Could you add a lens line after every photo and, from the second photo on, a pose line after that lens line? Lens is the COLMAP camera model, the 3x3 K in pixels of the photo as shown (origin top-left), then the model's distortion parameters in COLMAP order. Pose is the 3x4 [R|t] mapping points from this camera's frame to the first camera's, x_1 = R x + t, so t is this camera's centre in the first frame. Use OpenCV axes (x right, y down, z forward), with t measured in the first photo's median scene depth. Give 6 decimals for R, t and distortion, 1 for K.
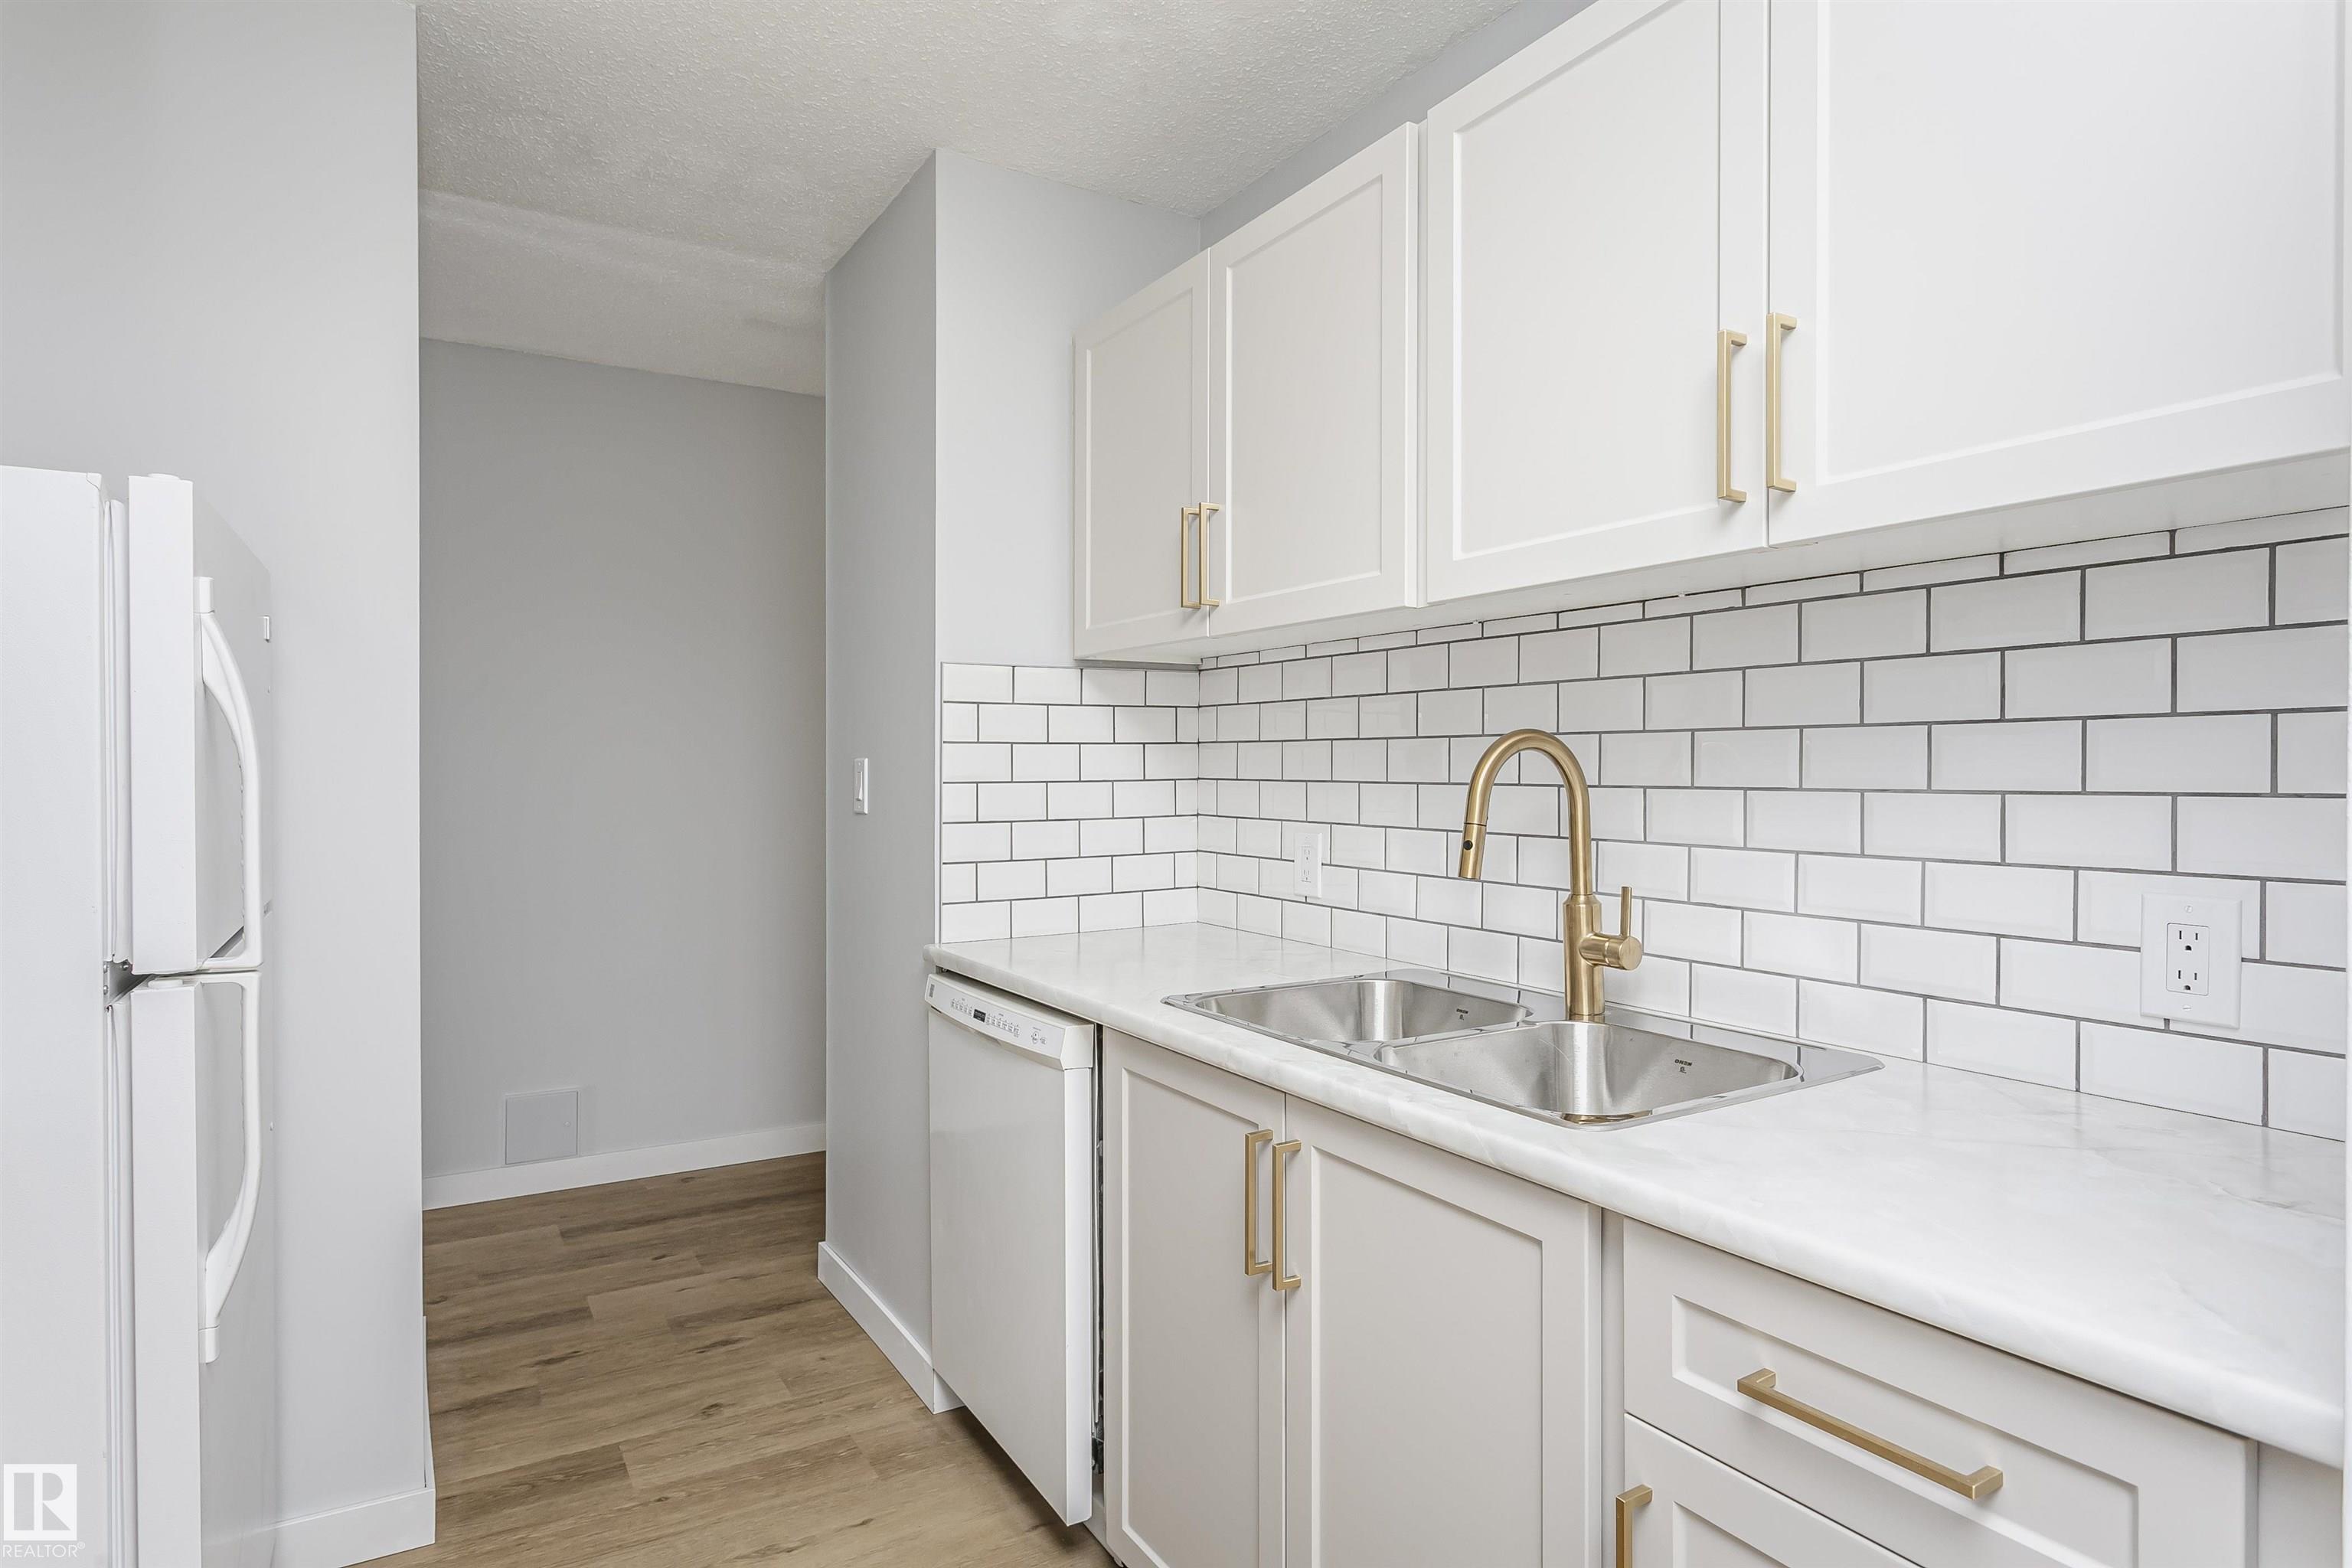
lens RADIAL K [[1277.3, 0, 1176.0], [0, 1277.3, 784.0], [0, 0, 1]] dist [-0.005891, 0.000363]
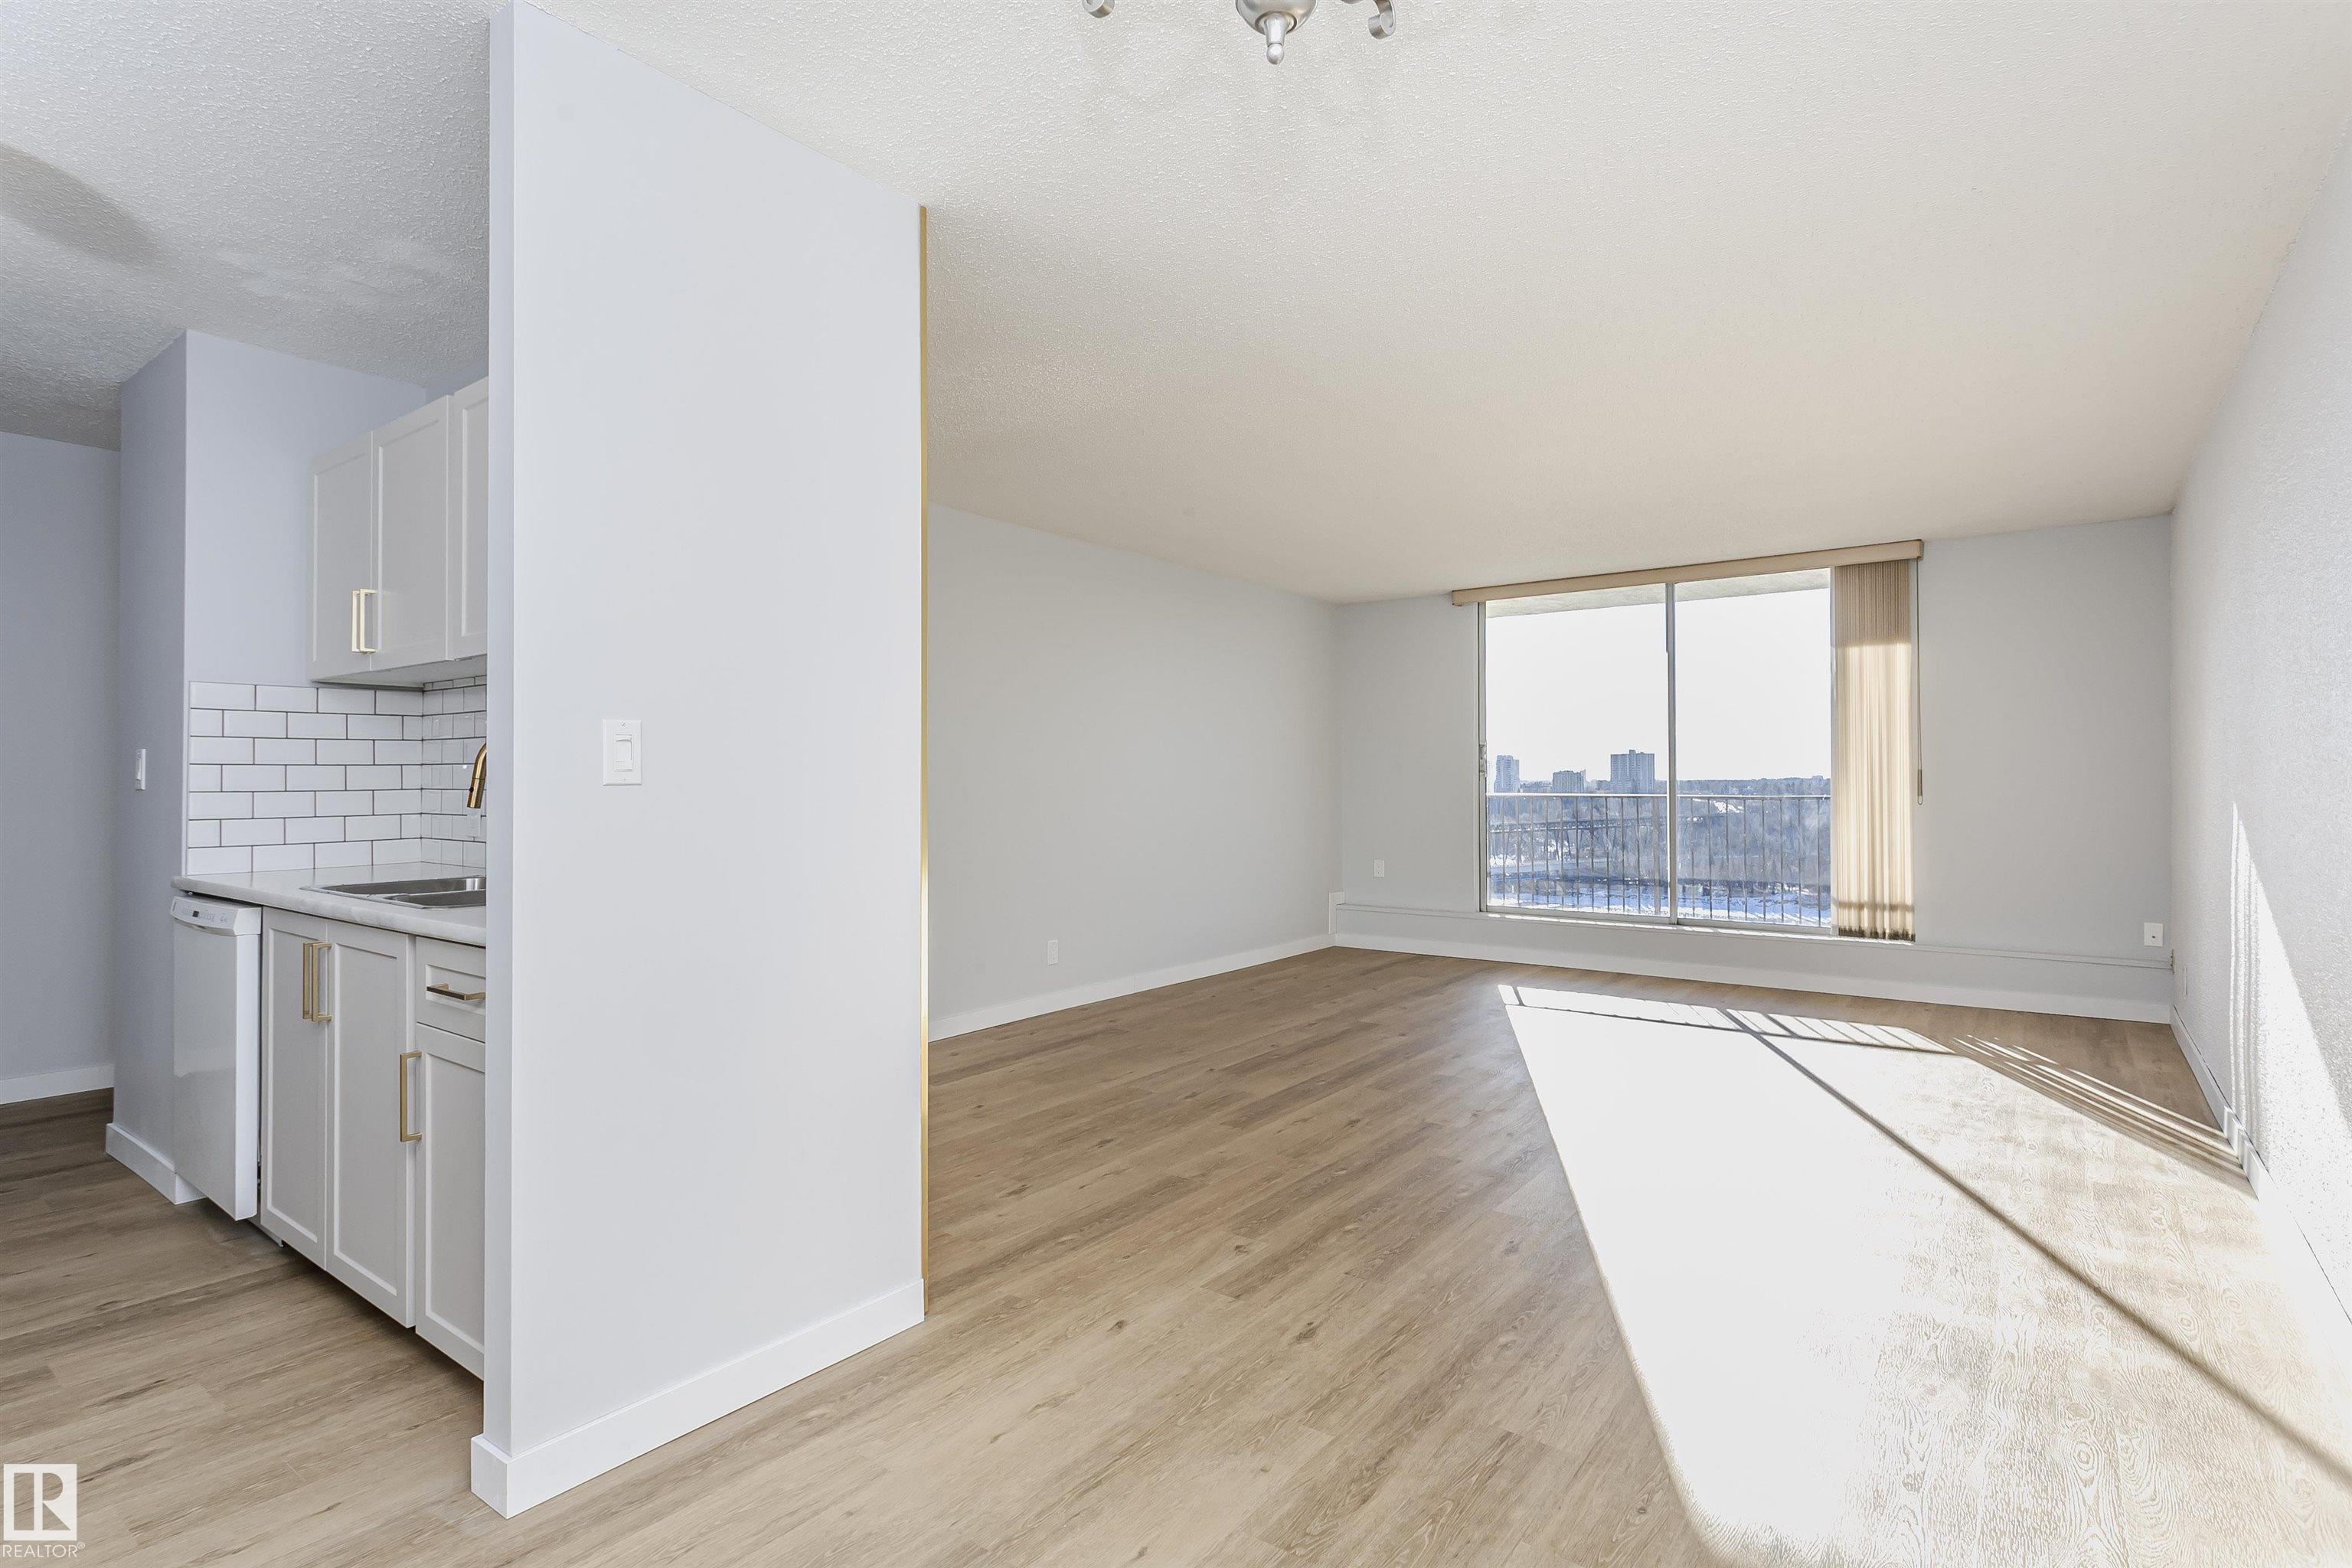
lens RADIAL K [[1173.7, 0, 1152.2], [0, 1173.7, 771.3], [0, 0, 1]] dist [0.003268, 0.000101]
pose [[0.936954, 0.002293, 0.349444, 0.384710], [0.005314, 0.999769, -0.020810, 0.042017], [-0.349411, 0.021355, 0.936726, -0.648429]]
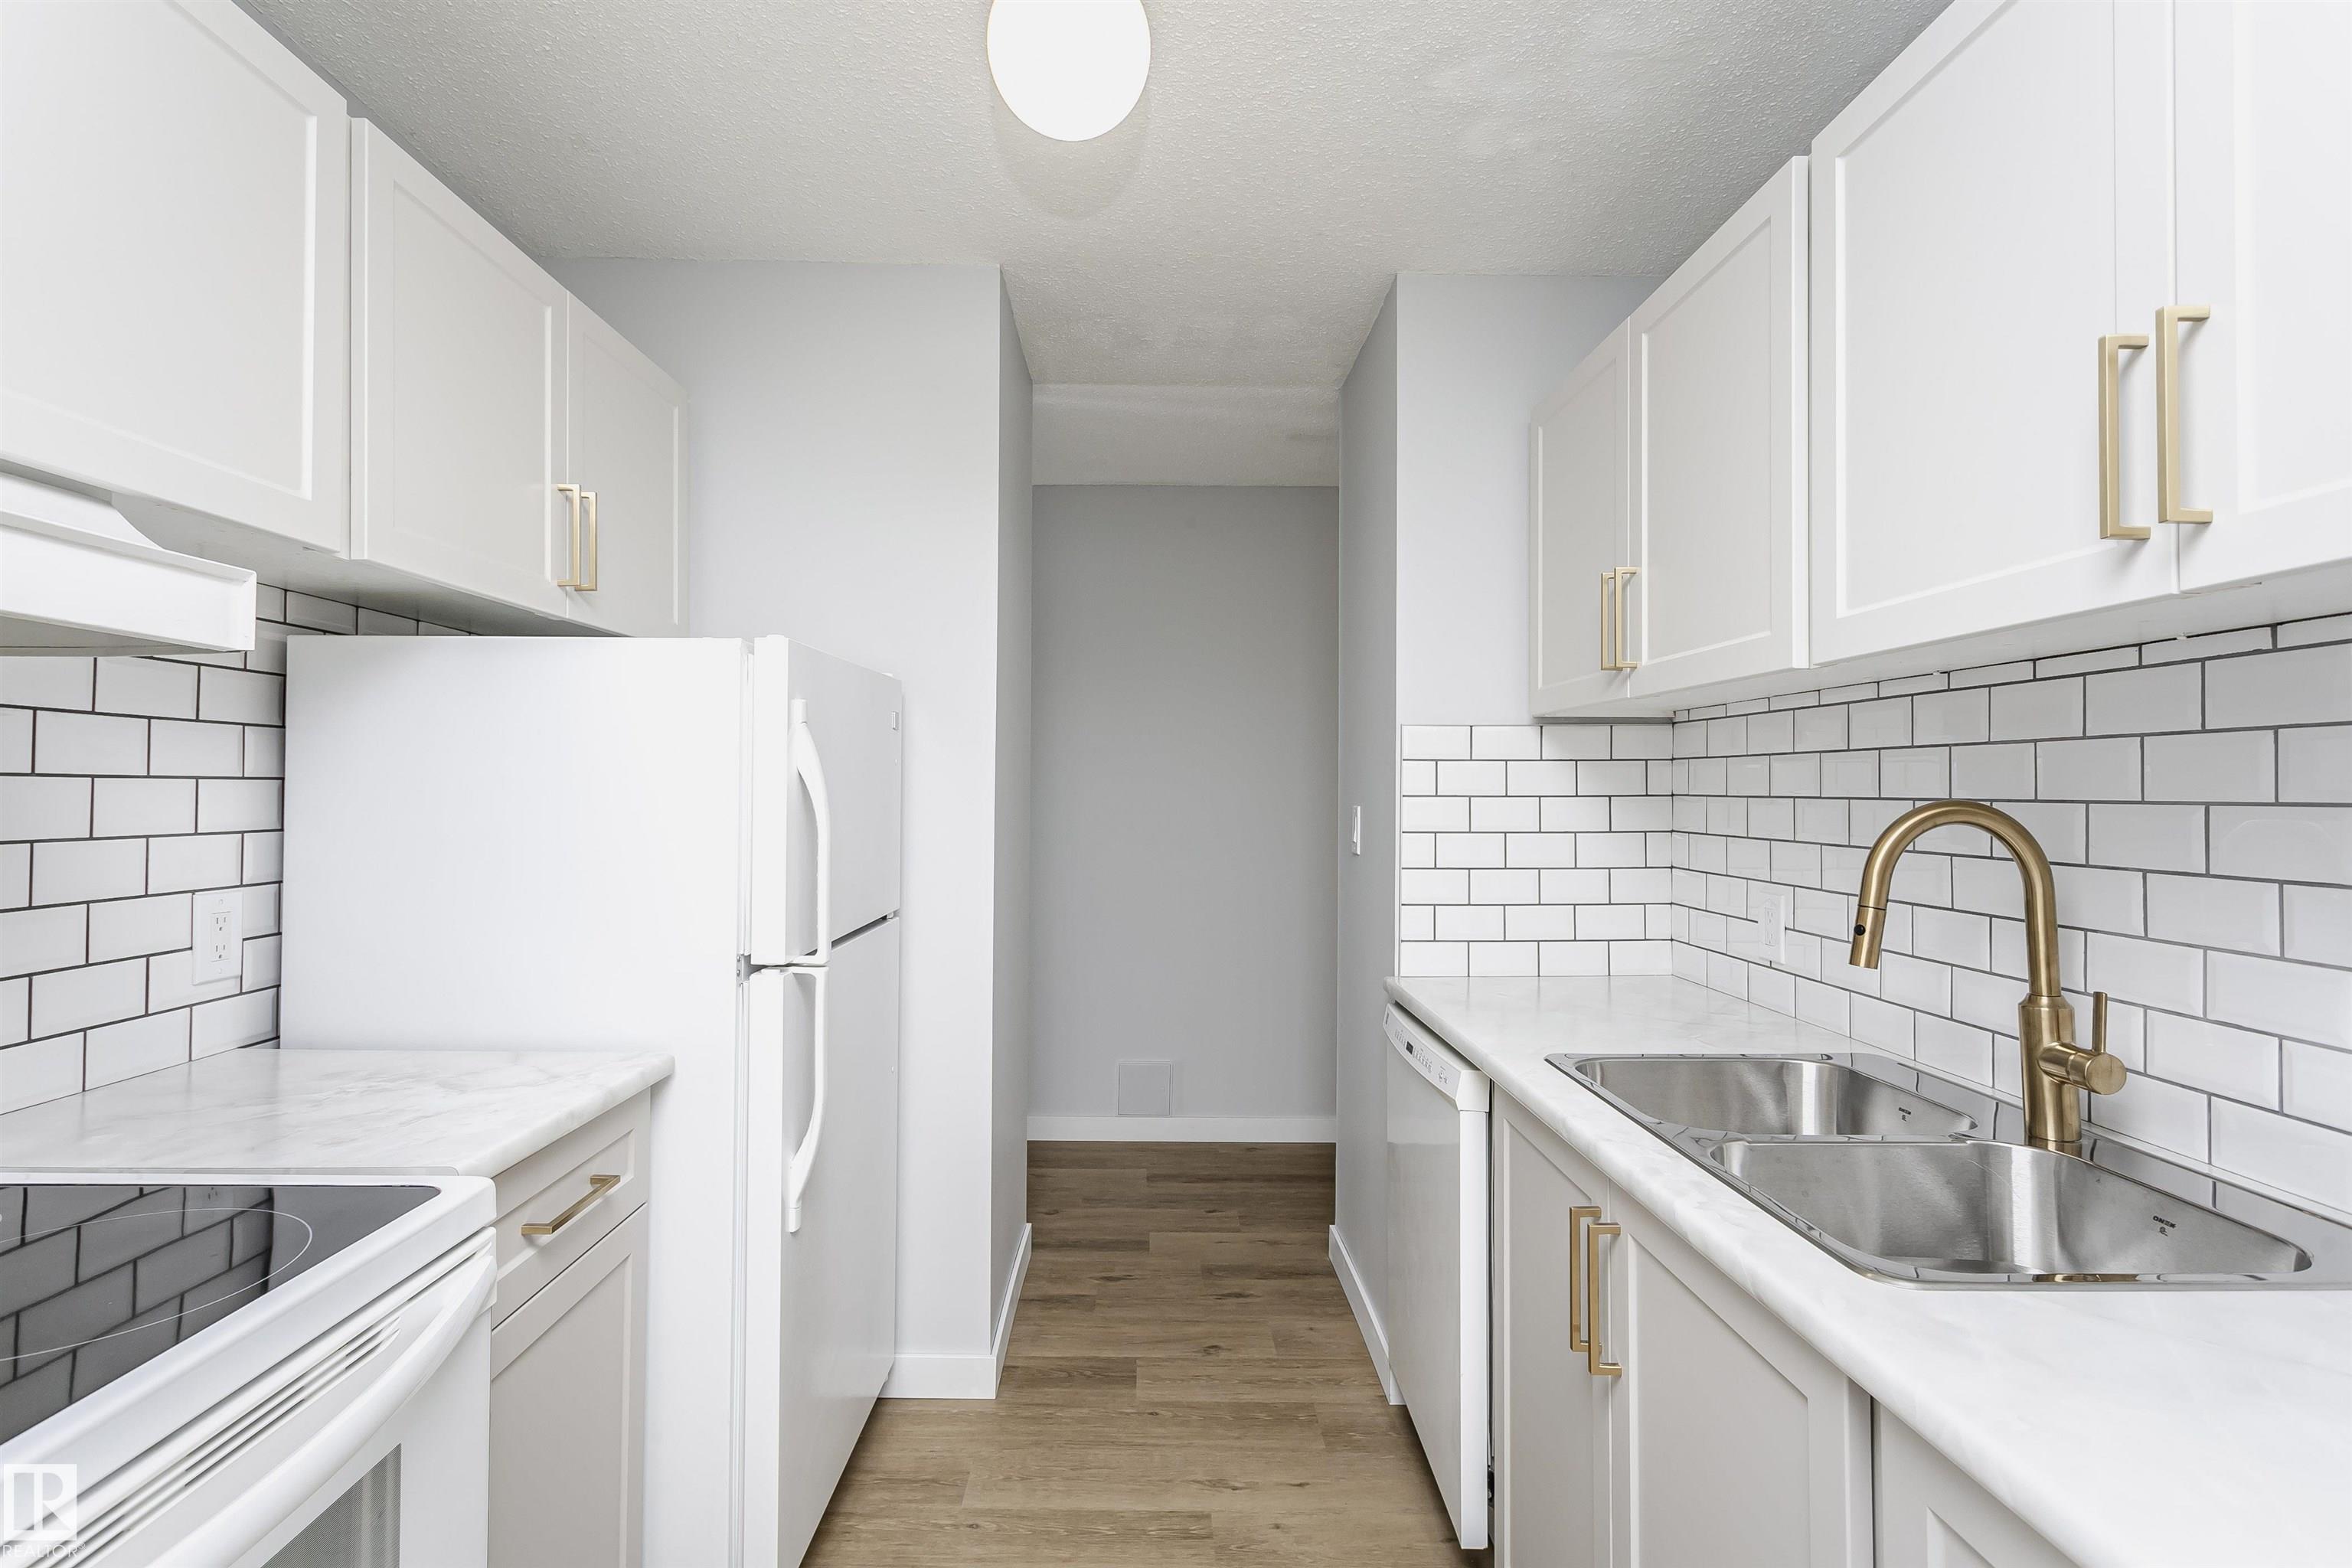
lens RADIAL K [[1140.6, 0, 1162.4], [0, 1140.6, 771.3], [0, 0, 1]] dist [0.004216, 0.000621]
pose [[0.861424, -0.002672, -0.507880, 0.147535], [-0.013264, 0.999527, -0.027756, -0.024297], [0.507714, 0.030646, 0.860980, 0.033070]]
